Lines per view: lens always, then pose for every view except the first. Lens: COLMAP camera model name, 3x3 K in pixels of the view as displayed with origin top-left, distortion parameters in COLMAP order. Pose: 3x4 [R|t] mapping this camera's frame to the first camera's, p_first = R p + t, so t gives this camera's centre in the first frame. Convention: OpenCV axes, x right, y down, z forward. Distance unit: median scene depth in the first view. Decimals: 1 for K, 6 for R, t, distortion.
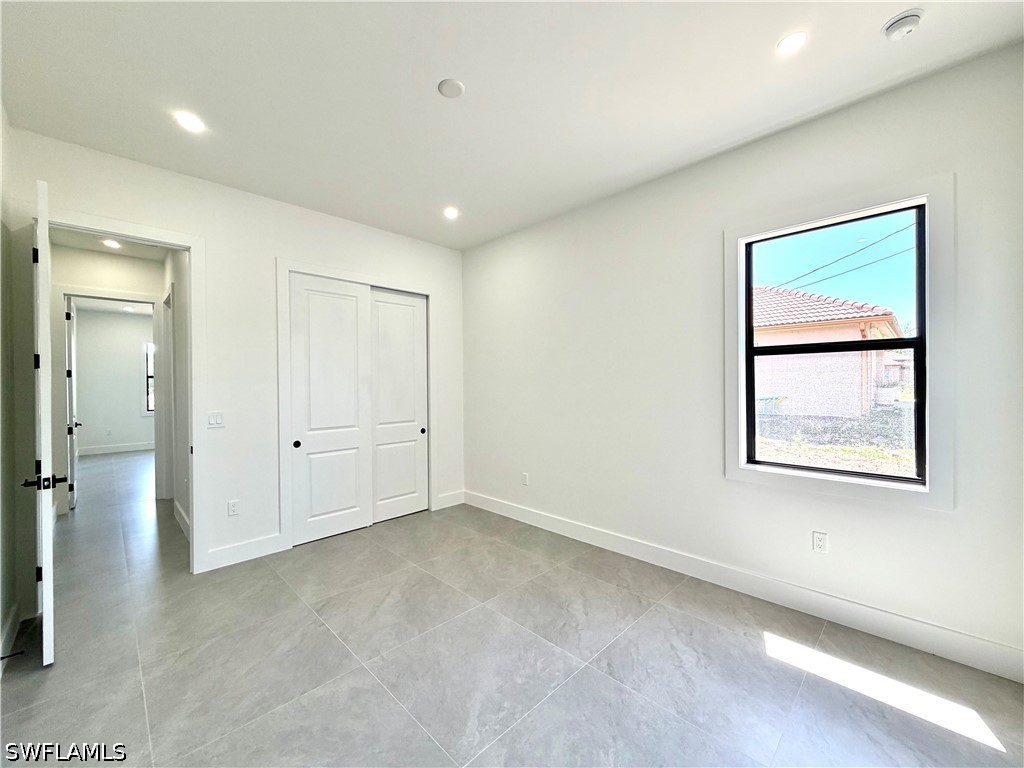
lens RADIAL K [[407.8, 0, 506.9], [0, 407.8, 384.2], [0, 0, 1]] dist [0.000959, 0.000465]
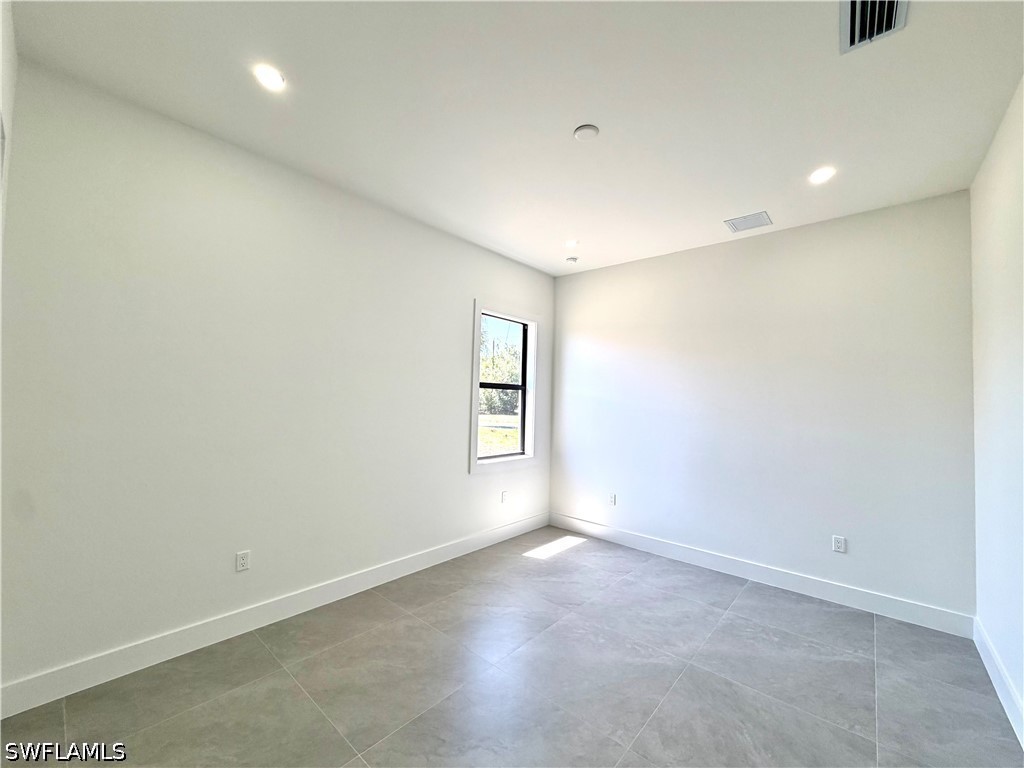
lens RADIAL K [[407.8, 0, 514.1], [0, 407.8, 384.7], [0, 0, 1]] dist [0.000959, 0.000465]
pose [[-0.076367, 0.043767, 0.996119, -0.973283], [-0.030199, 0.998476, -0.046186, -0.017987], [-0.996622, -0.033609, -0.074929, 1.065161]]
